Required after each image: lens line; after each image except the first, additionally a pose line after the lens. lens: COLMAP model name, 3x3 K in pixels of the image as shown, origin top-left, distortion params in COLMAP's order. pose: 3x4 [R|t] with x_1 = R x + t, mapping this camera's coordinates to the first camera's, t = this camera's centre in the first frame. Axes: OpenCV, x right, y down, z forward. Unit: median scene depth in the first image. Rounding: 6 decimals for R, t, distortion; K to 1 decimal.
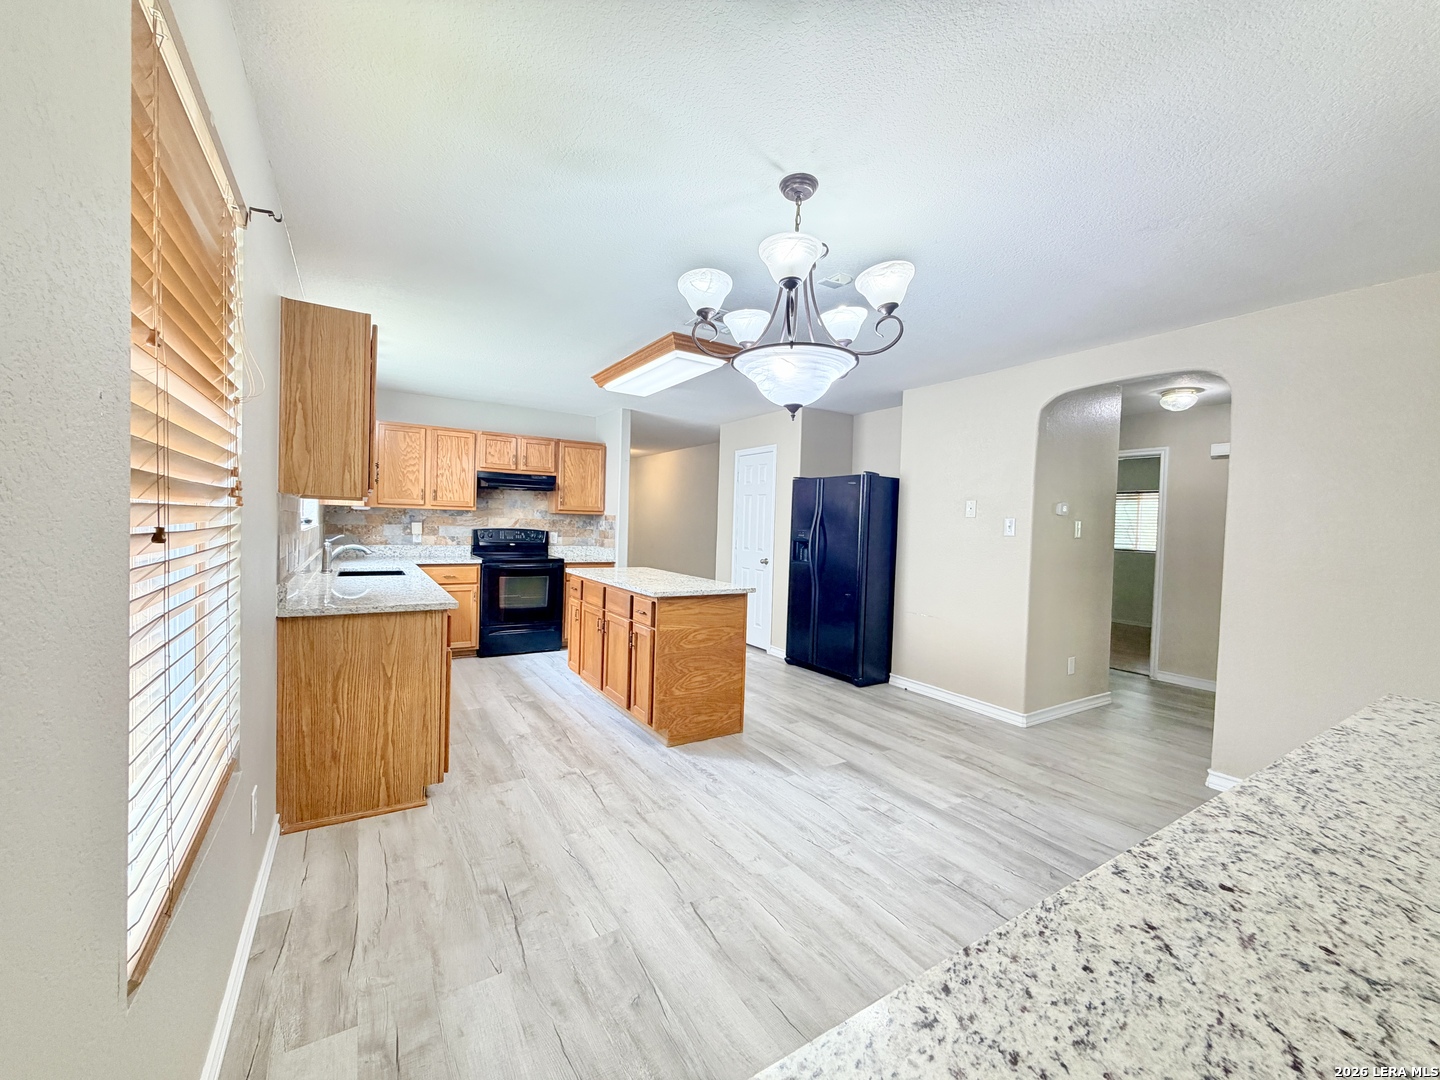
lens RADIAL K [[573.4, 0, 715.5], [0, 573.4, 534.9], [0, 0, 1]] dist [-0.000434, 0.000005]
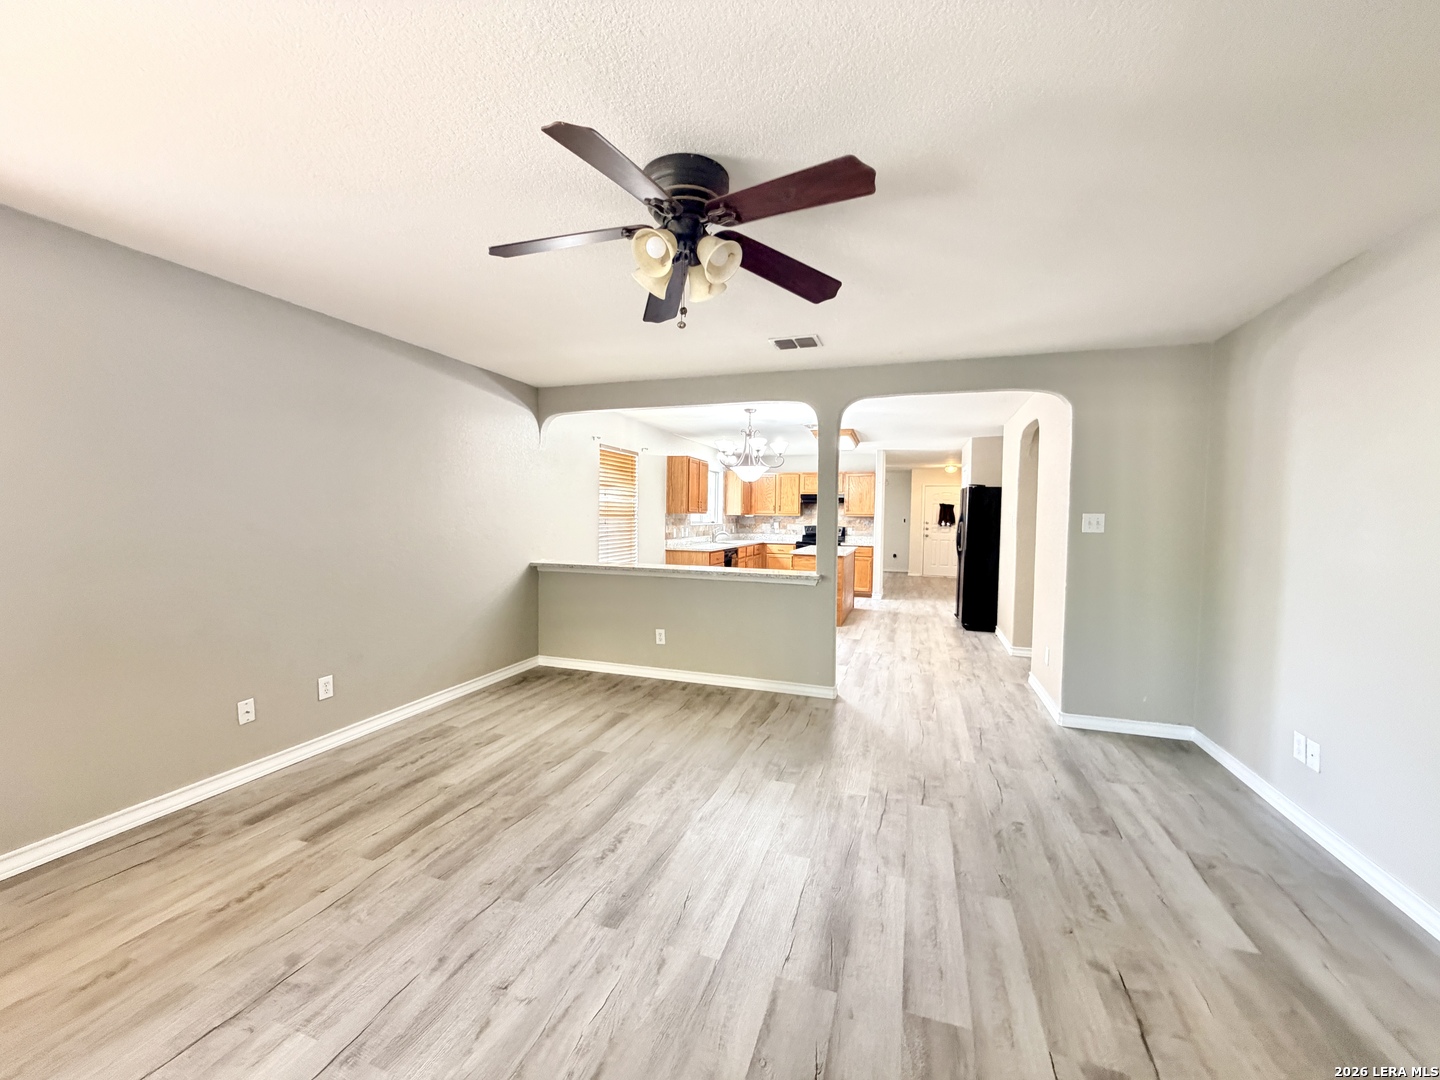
lens RADIAL K [[573.4, 0, 715.5], [0, 573.4, 534.9], [0, 0, 1]] dist [-0.000434, 0.000005]
pose [[0.629800, 0.005867, -0.776735, 1.353152], [-0.009846, 0.999951, -0.000431, 0.036778], [0.776695, 0.007919, 0.629827, -0.595464]]
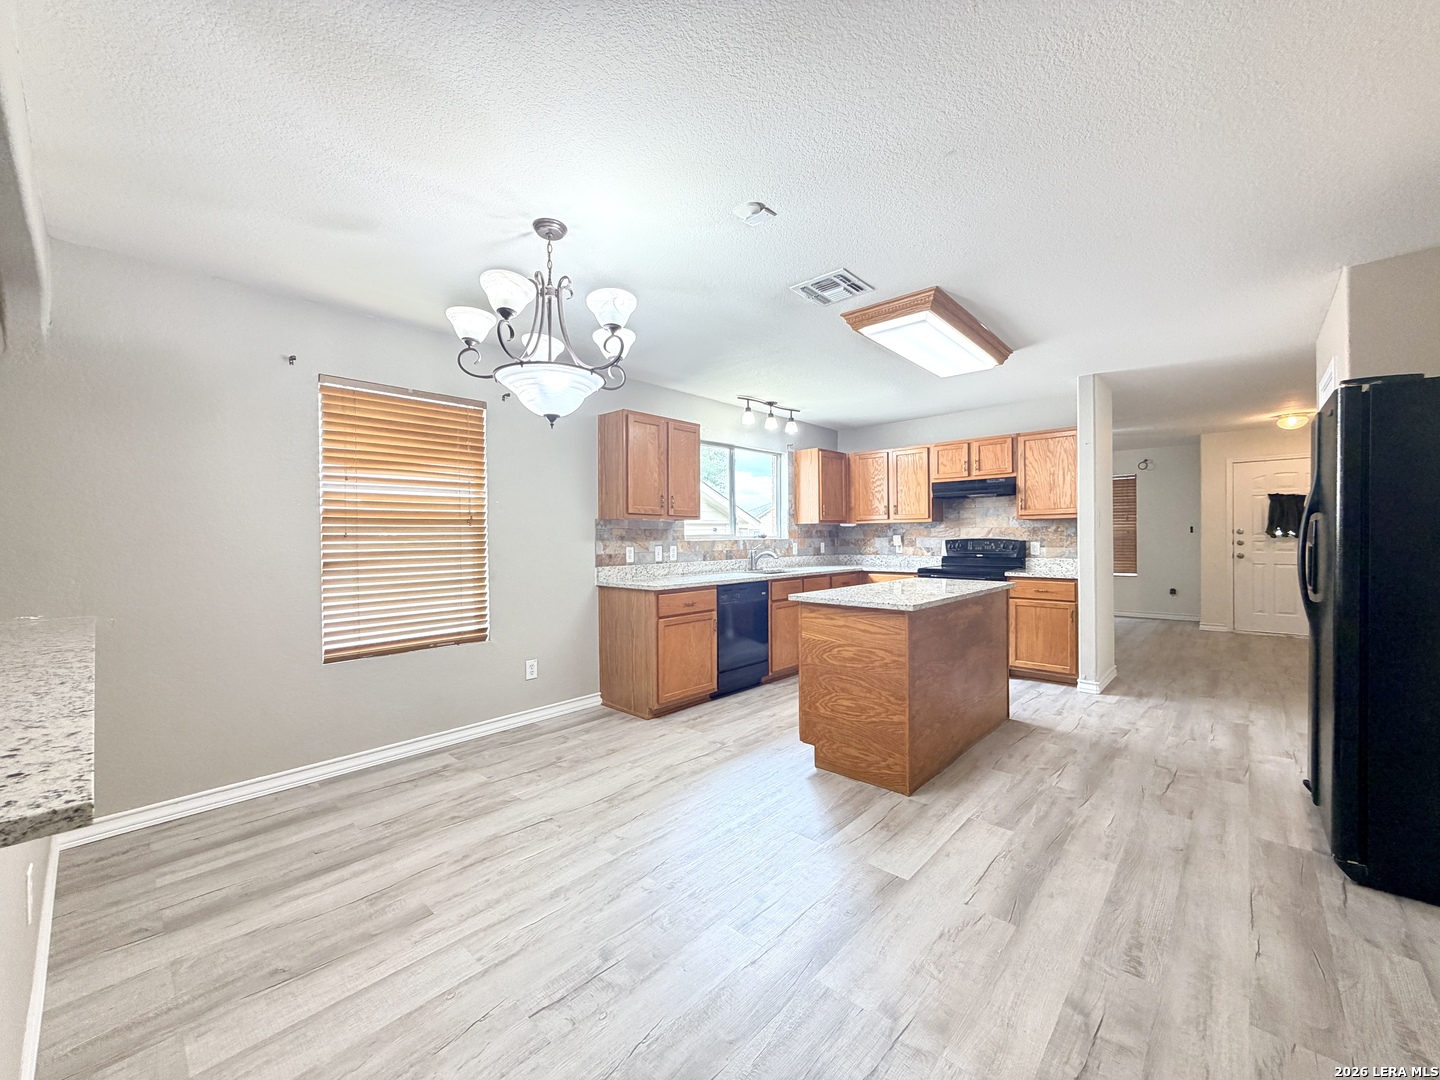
lens RADIAL K [[573.4, 0, 715.5], [0, 573.4, 534.9], [0, 0, 1]] dist [-0.000434, 0.000005]
pose [[0.261660, -0.033756, -0.964570, 0.748519], [-0.003618, 0.999347, -0.035954, 0.030841], [0.965153, 0.012897, 0.261367, 0.577590]]
